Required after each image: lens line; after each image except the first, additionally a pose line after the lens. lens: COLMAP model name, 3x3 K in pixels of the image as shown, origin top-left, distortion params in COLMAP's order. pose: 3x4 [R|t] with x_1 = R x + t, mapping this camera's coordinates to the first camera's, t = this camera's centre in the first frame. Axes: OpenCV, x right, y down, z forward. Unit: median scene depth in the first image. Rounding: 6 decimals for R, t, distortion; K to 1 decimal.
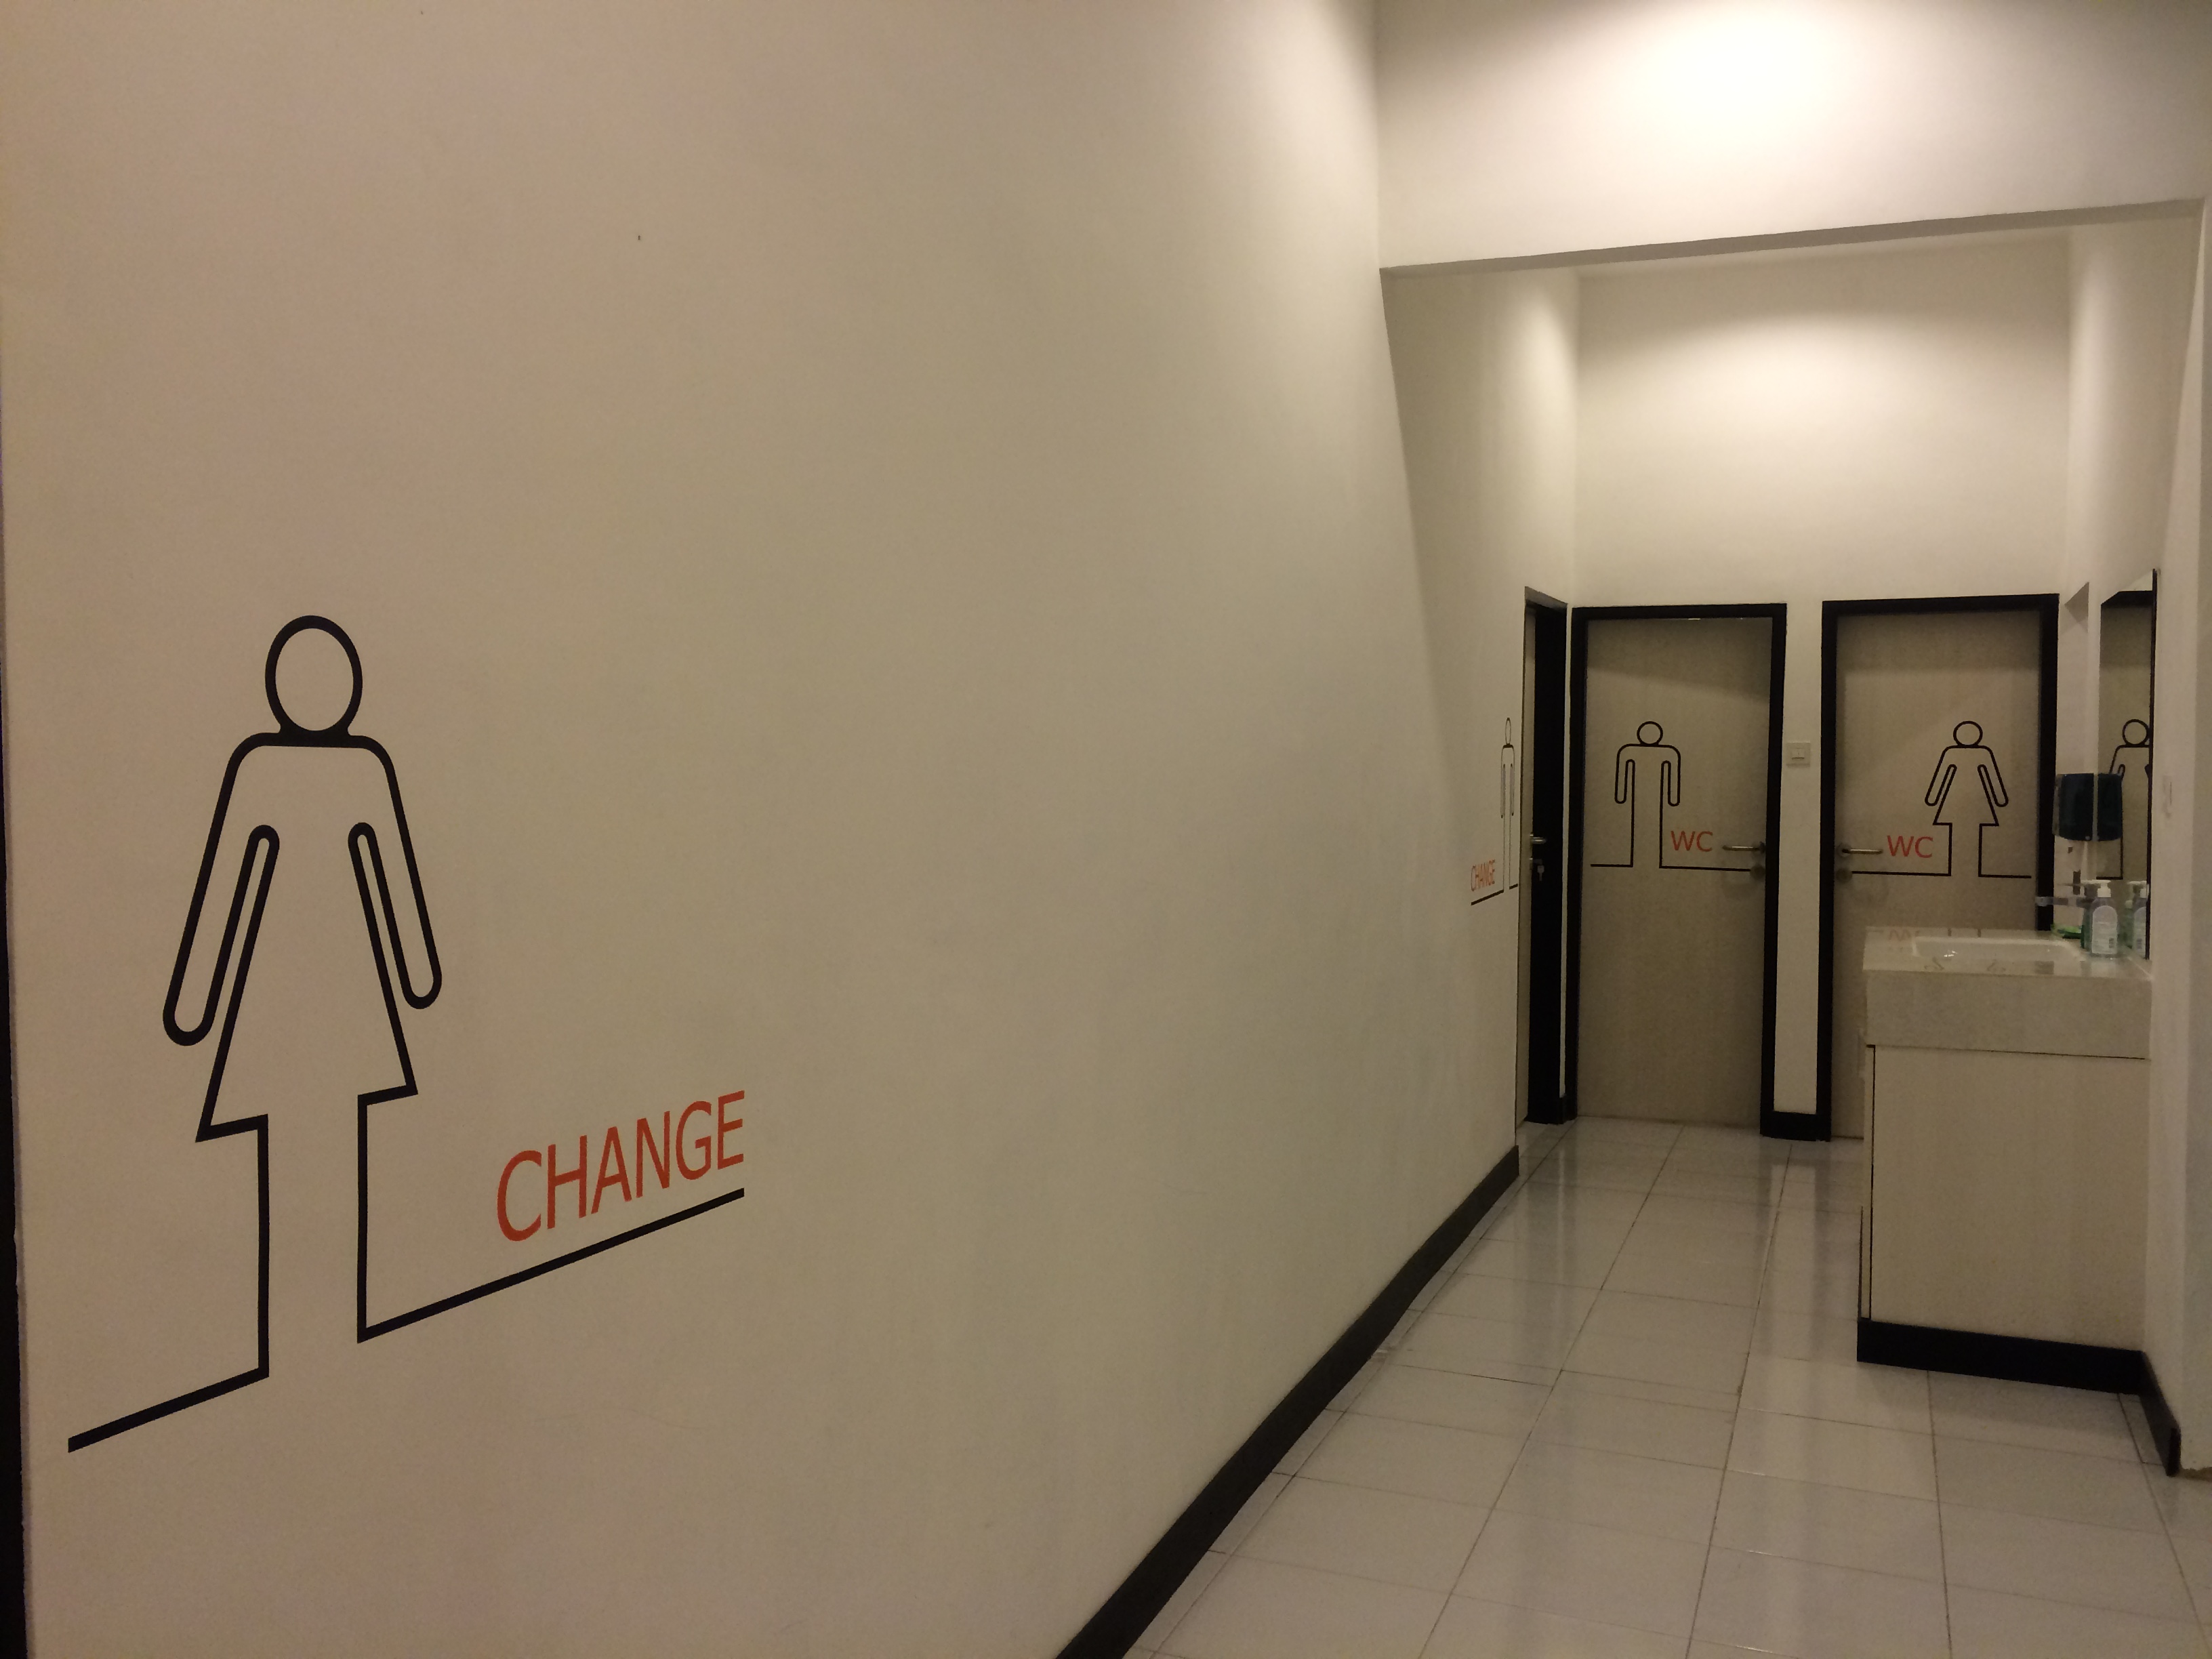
lens RADIAL K [[1884.0, 0, 1106.0], [0, 1884.0, 829.5], [0, 0, 1]] dist [0.087402, -0.125416]
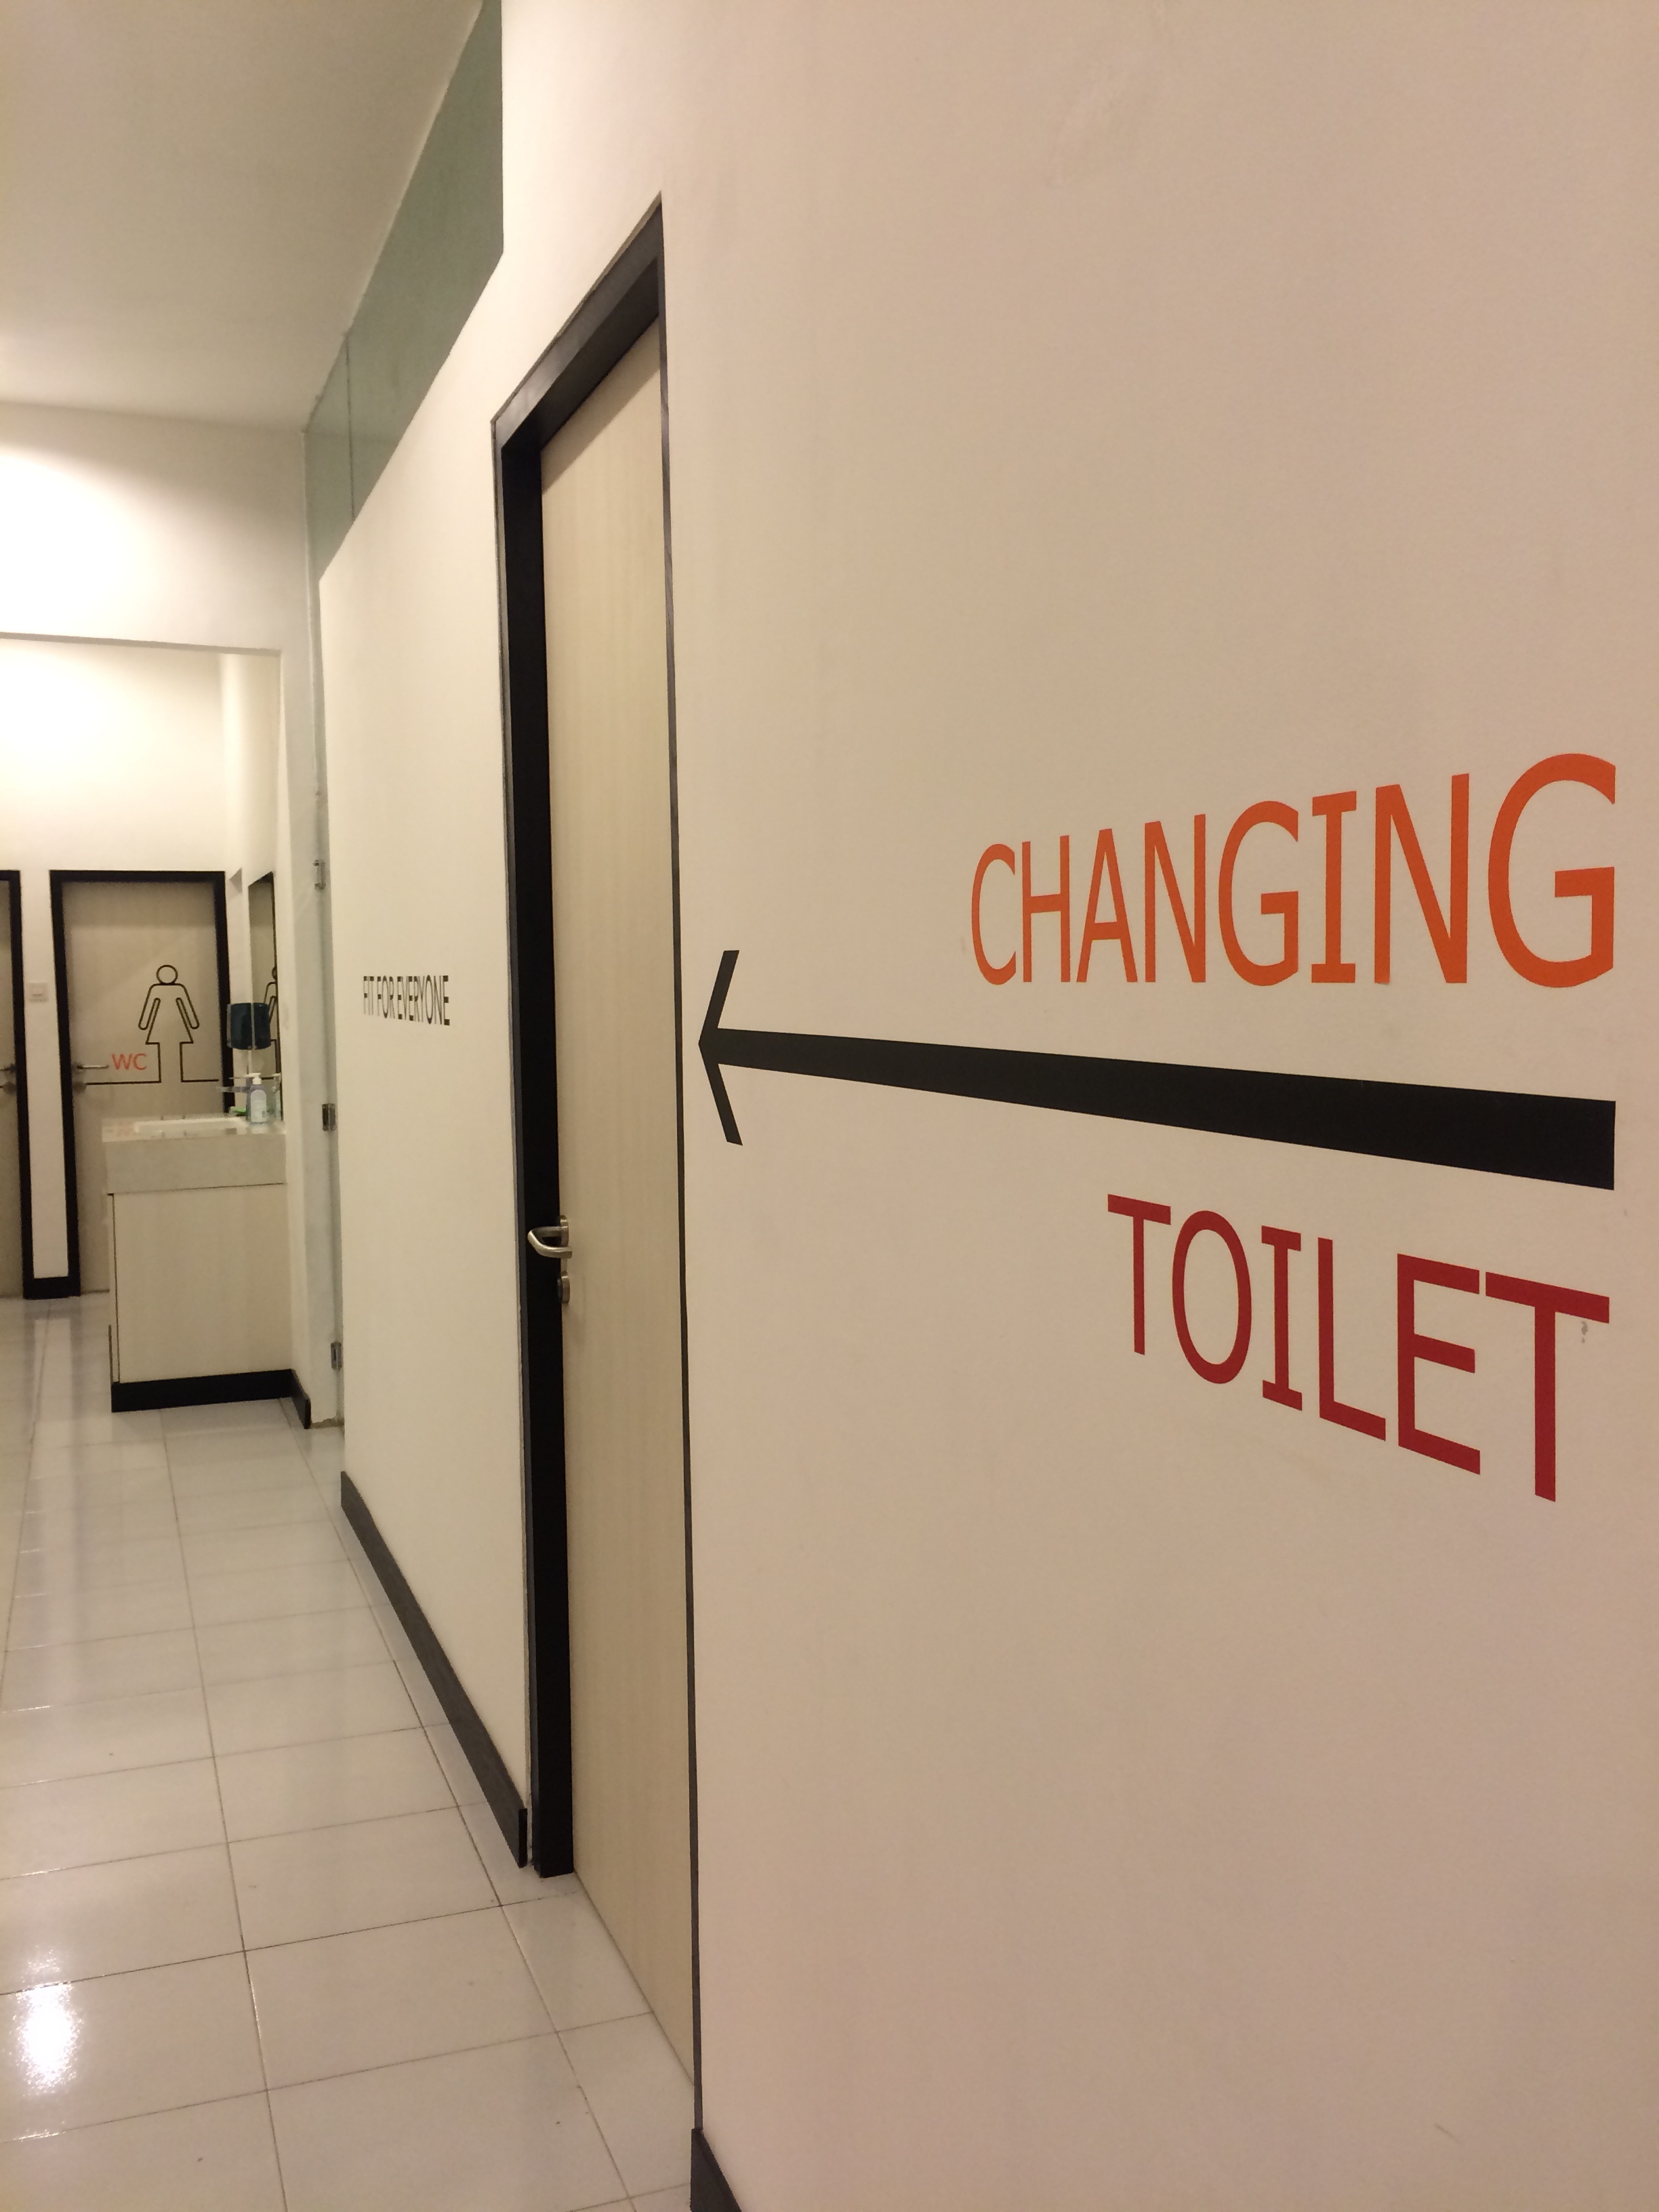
lens RADIAL K [[1884.0, 0, 829.5], [0, 1884.0, 1106.0], [0, 0, 1]] dist [0.087402, -0.125416]
pose [[0.729187, -0.058122, 0.681842, -0.119541], [0.042708, 0.998309, 0.039425, 0.008590], [-0.682981, 0.000372, 0.730436, -0.281404]]
